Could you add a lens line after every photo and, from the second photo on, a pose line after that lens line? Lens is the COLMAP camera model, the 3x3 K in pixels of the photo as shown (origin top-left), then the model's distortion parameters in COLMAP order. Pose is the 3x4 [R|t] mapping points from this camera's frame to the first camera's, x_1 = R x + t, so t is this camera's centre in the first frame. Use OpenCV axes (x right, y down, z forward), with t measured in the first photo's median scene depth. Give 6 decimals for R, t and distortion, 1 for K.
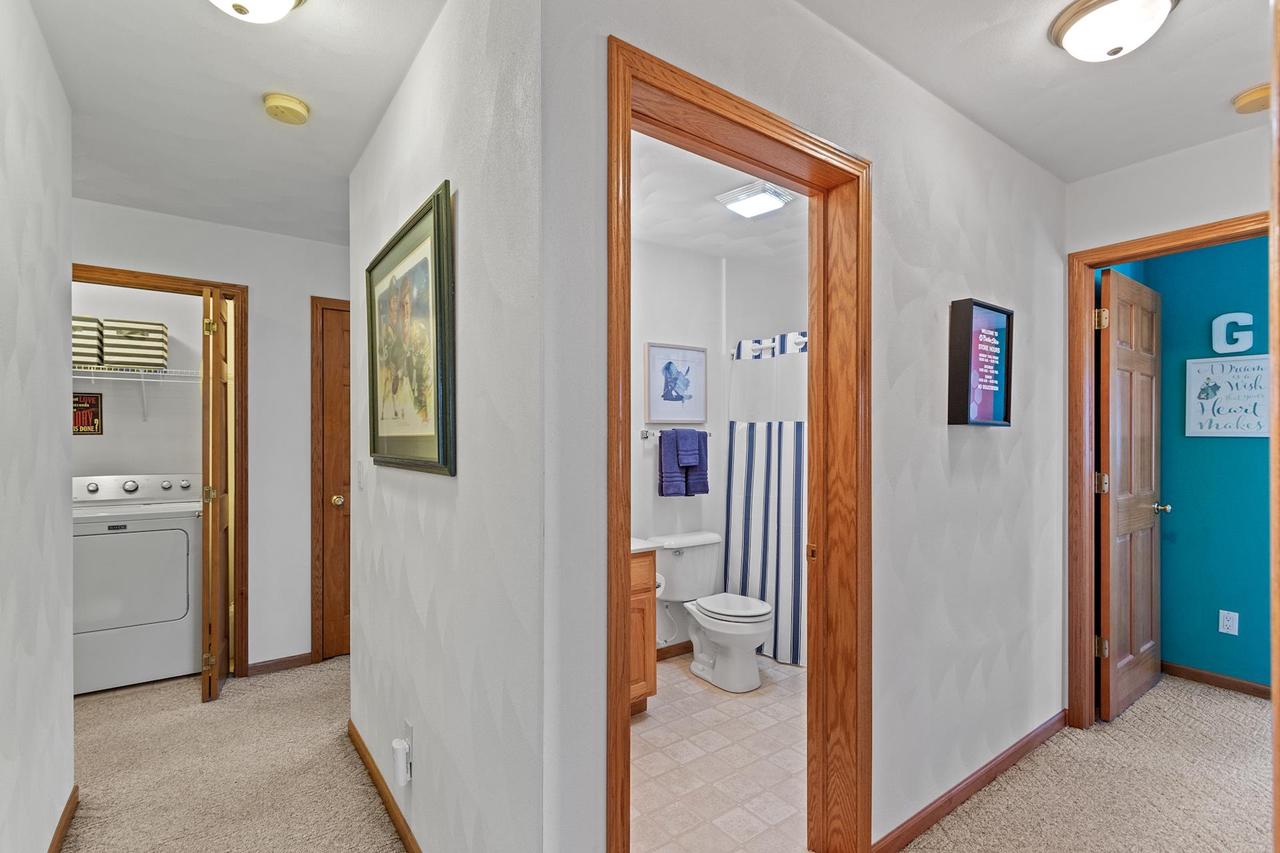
lens RADIAL K [[577.7, 0, 648.6], [0, 577.7, 438.8], [0, 0, 1]] dist [0.018546, 0.000212]
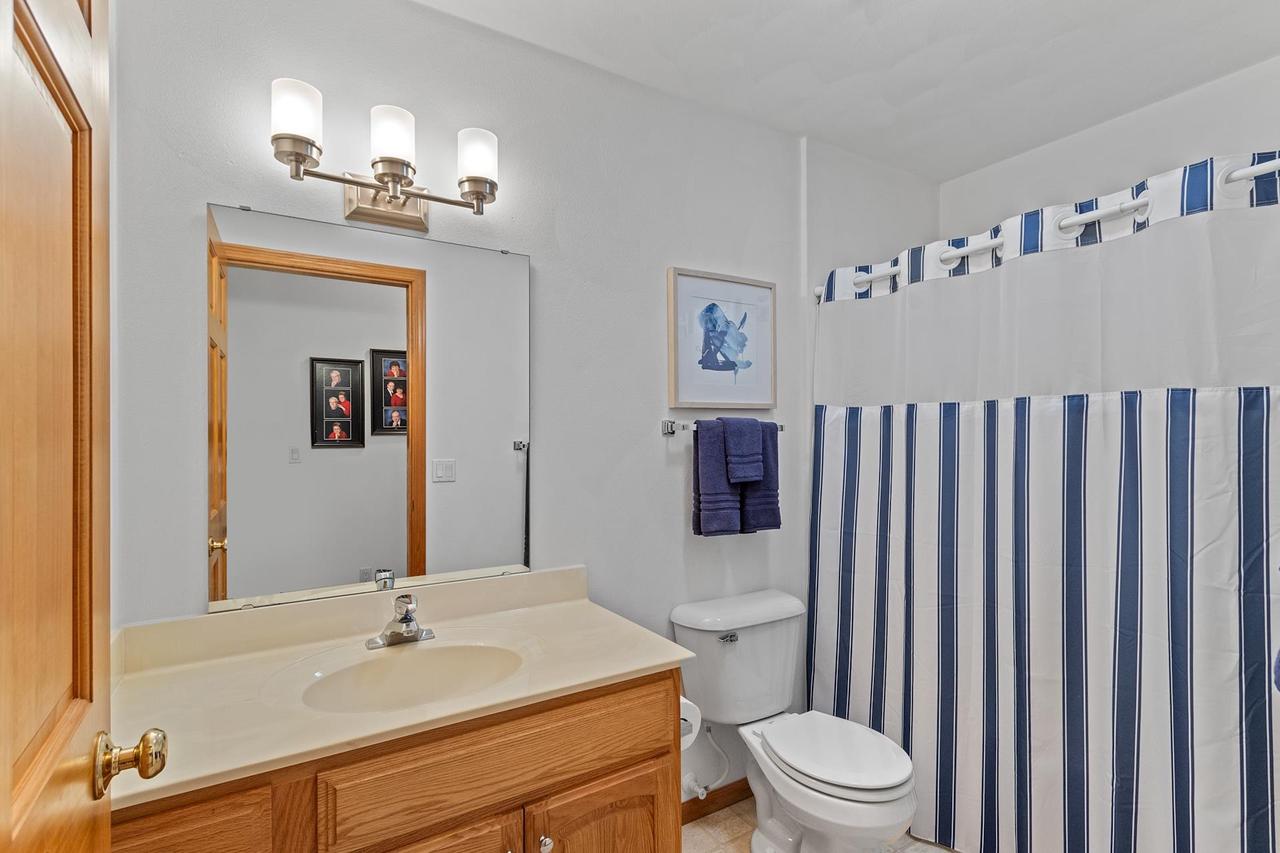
lens RADIAL K [[577.7, 0, 648.6], [0, 577.7, 438.8], [0, 0, 1]] dist [0.018546, 0.000212]
pose [[0.995725, -0.003783, -0.092287, 0.025485], [0.003975, 0.999990, 0.001899, 0.002405], [0.092279, -0.002258, 0.995731, 0.408157]]
